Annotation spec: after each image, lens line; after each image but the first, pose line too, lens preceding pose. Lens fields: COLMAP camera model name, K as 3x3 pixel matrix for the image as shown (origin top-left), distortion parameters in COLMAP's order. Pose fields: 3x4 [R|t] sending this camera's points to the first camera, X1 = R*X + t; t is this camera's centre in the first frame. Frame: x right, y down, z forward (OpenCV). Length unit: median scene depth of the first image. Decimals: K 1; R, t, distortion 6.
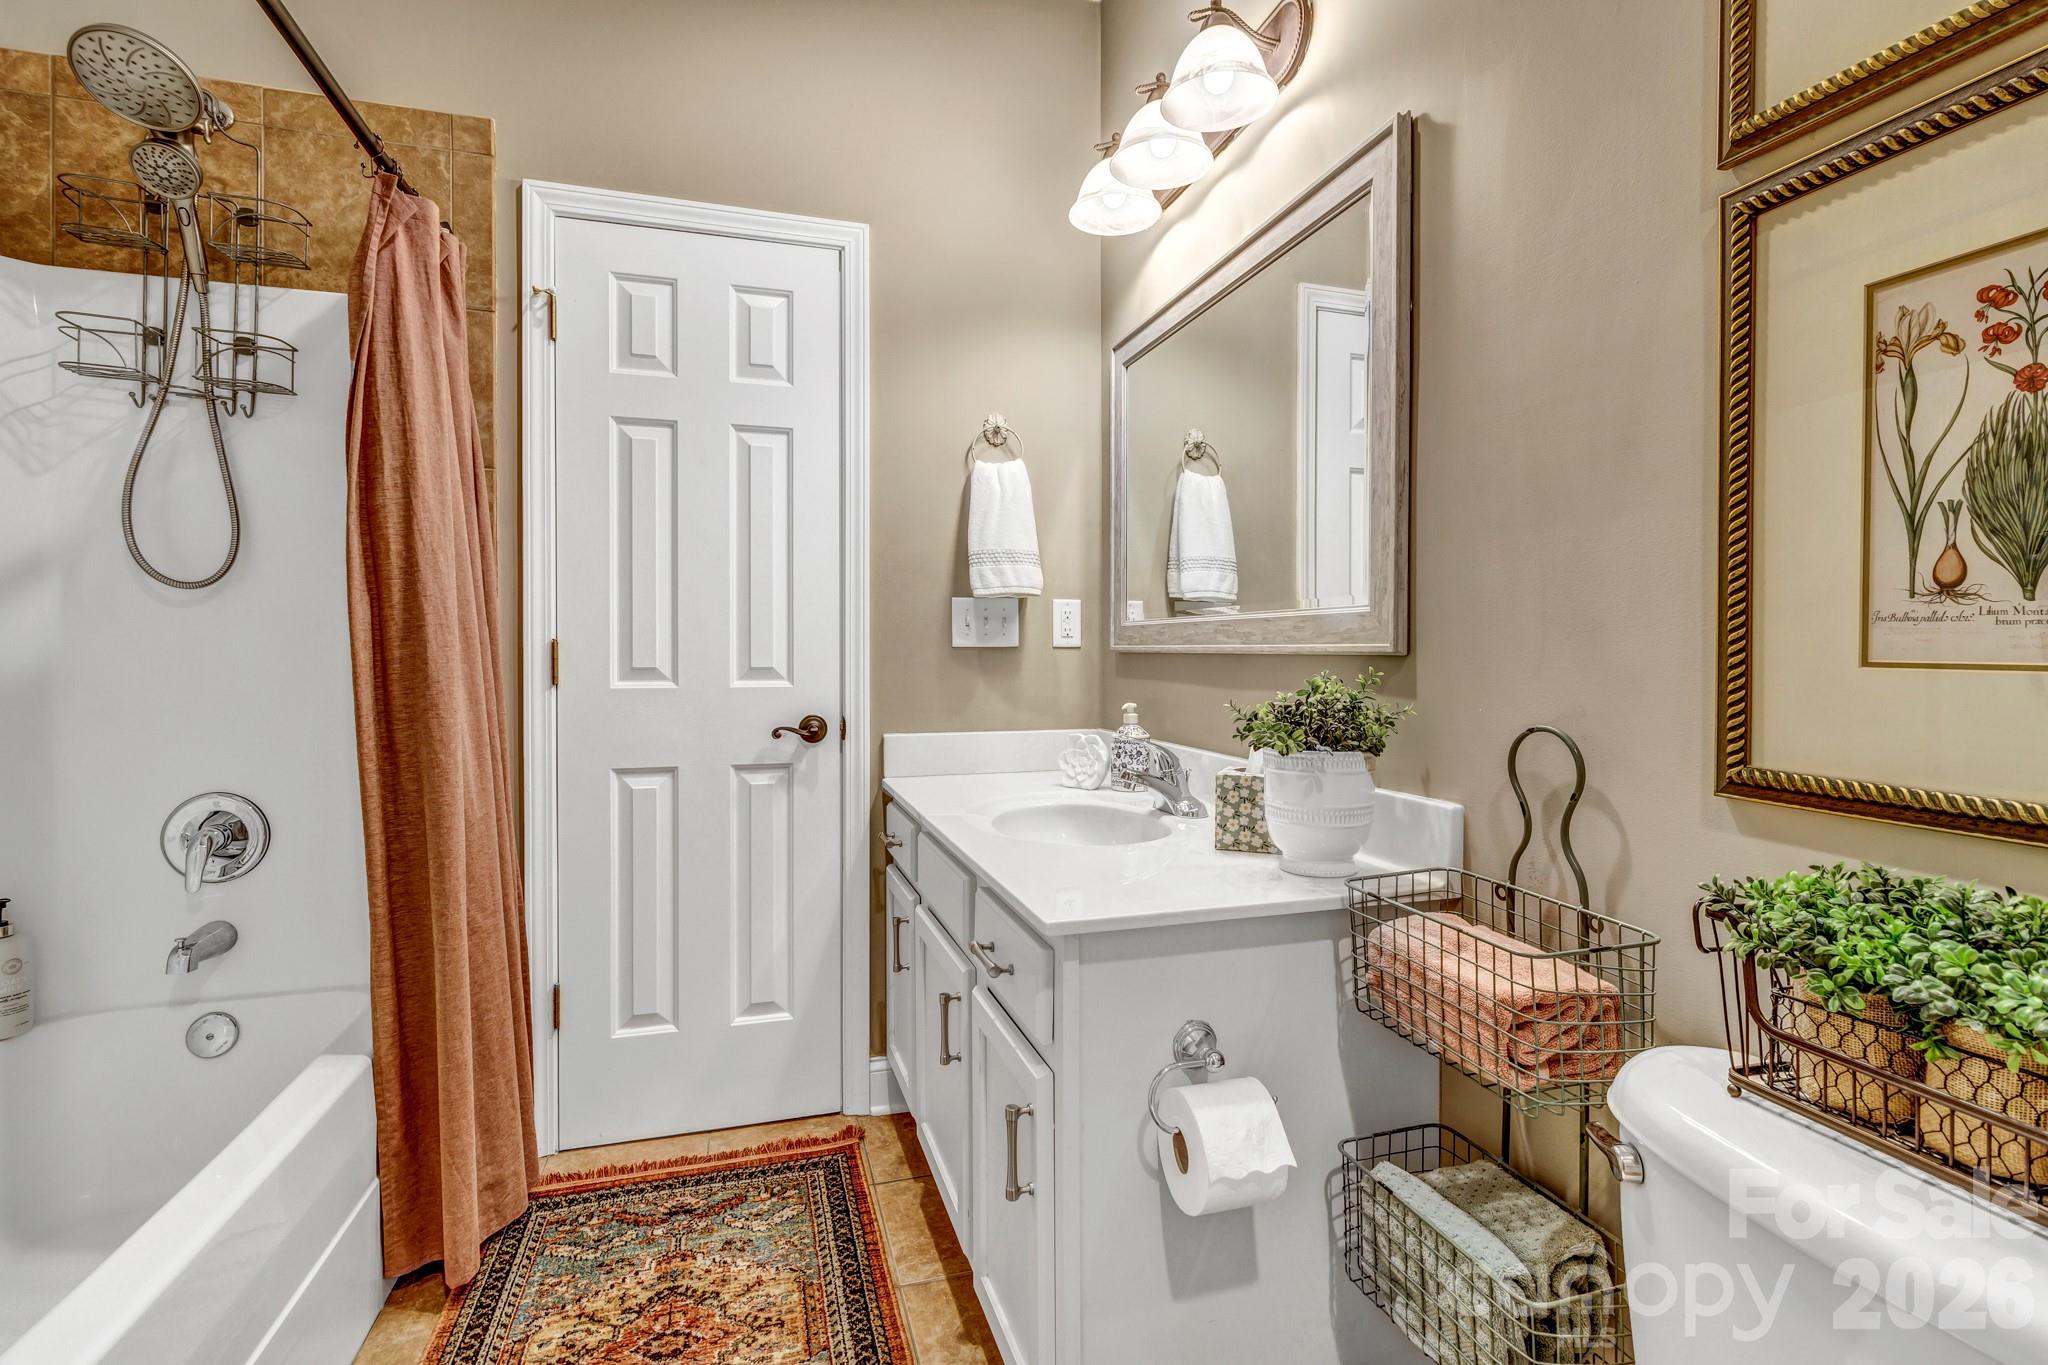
lens RADIAL K [[942.2, 0, 1032.6], [0, 942.2, 661.9], [0, 0, 1]] dist [0.003615, 0.001191]
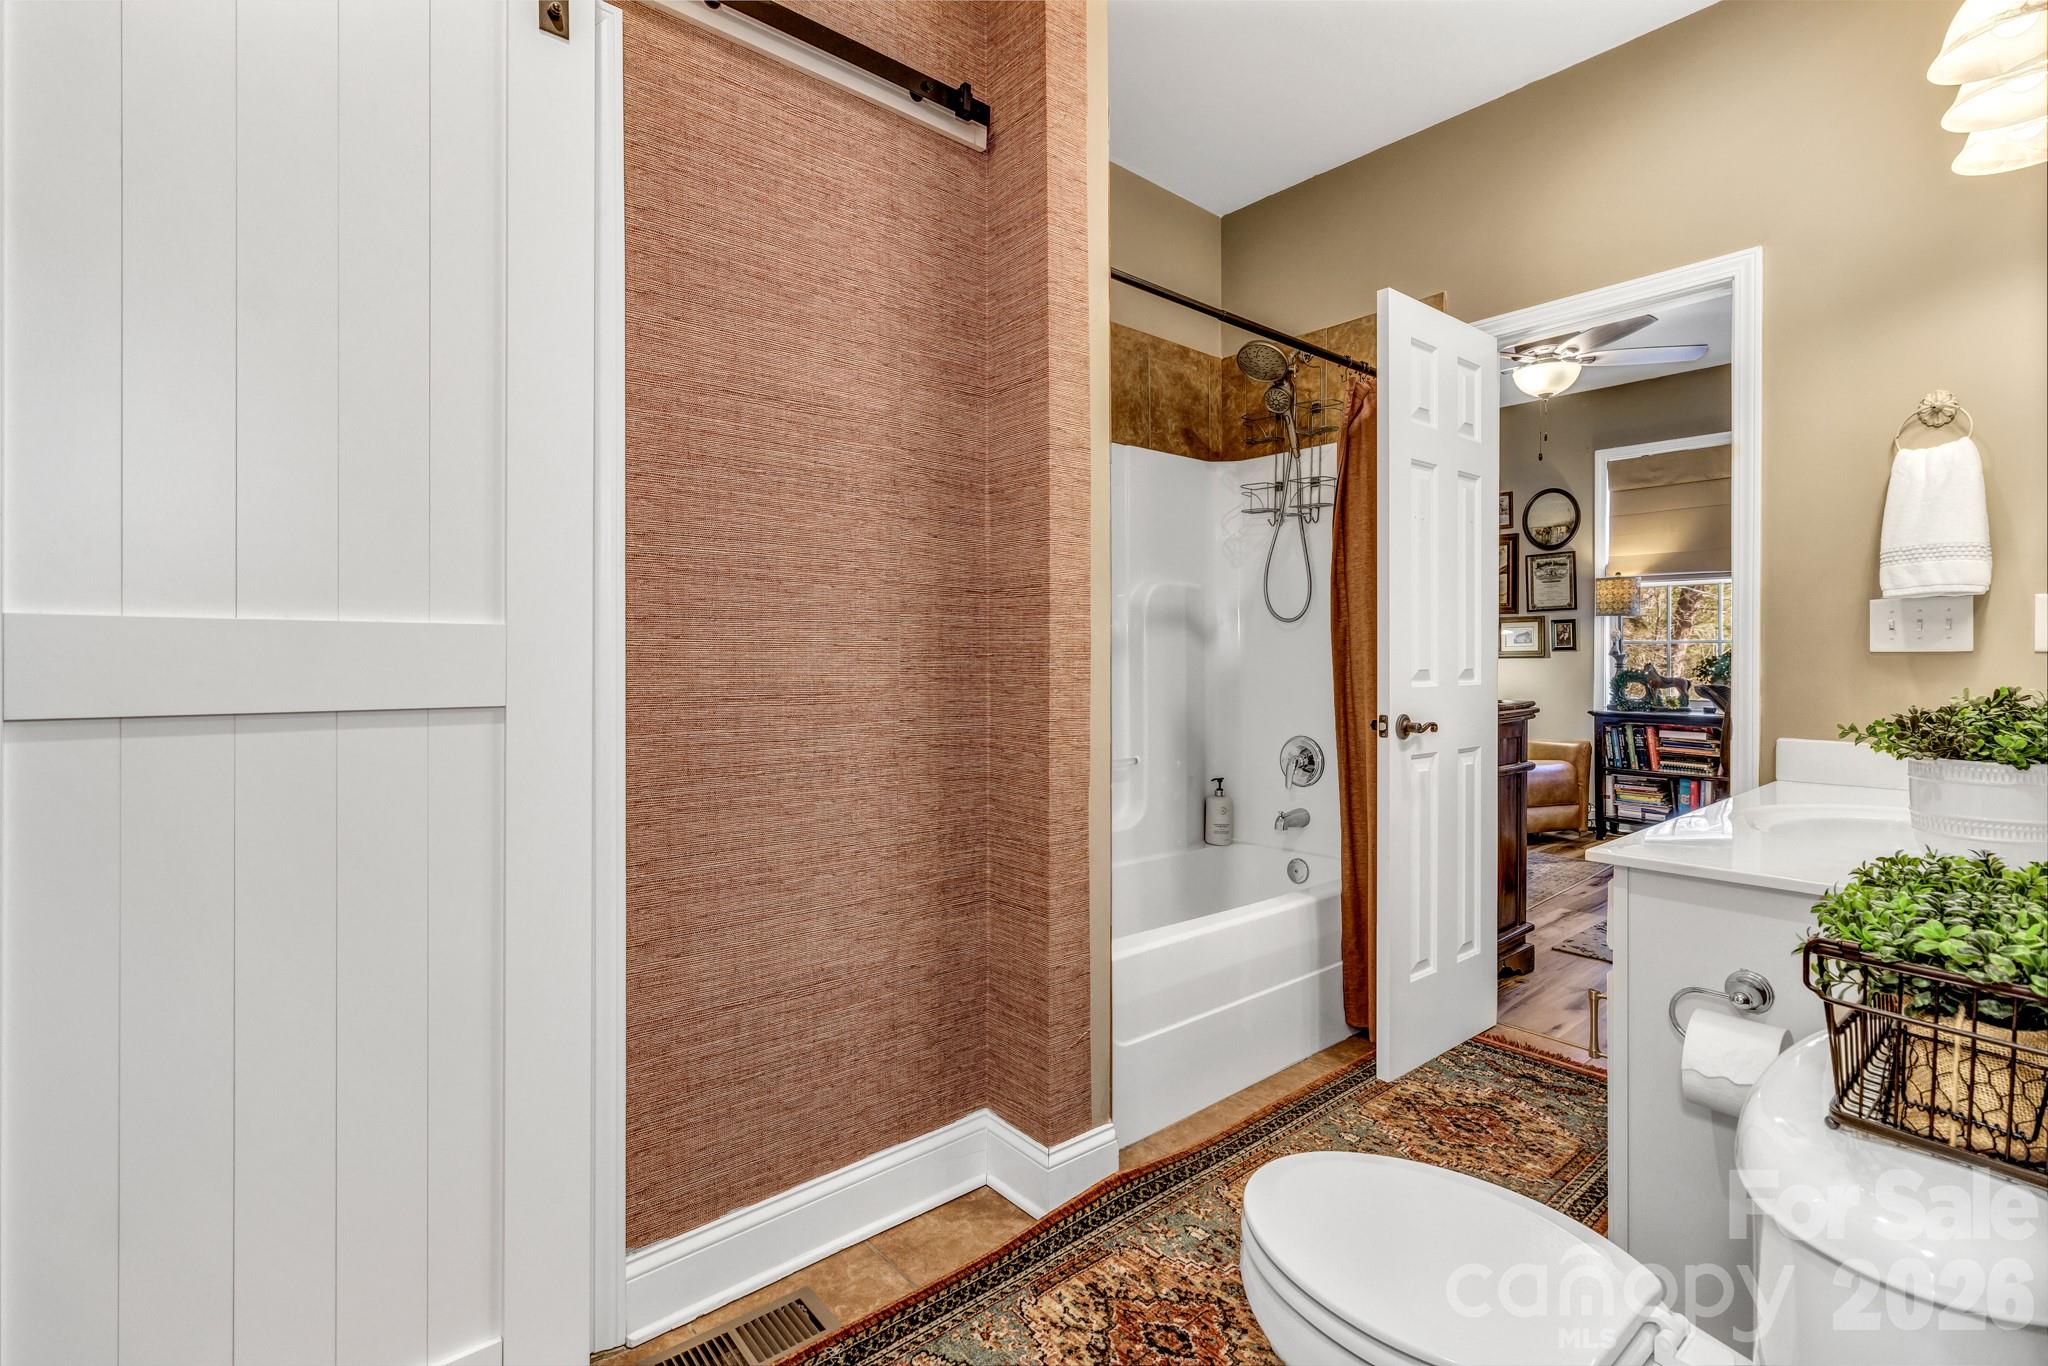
lens RADIAL K [[942.2, 0, 1032.6], [0, 942.2, 662.4], [0, 0, 1]] dist [0.003615, 0.001191]
pose [[0.411915, 0.004954, -0.911209, 0.546850], [-0.009413, 0.999955, 0.001181, 0.001528], [0.911174, 0.008091, 0.411943, -0.192221]]
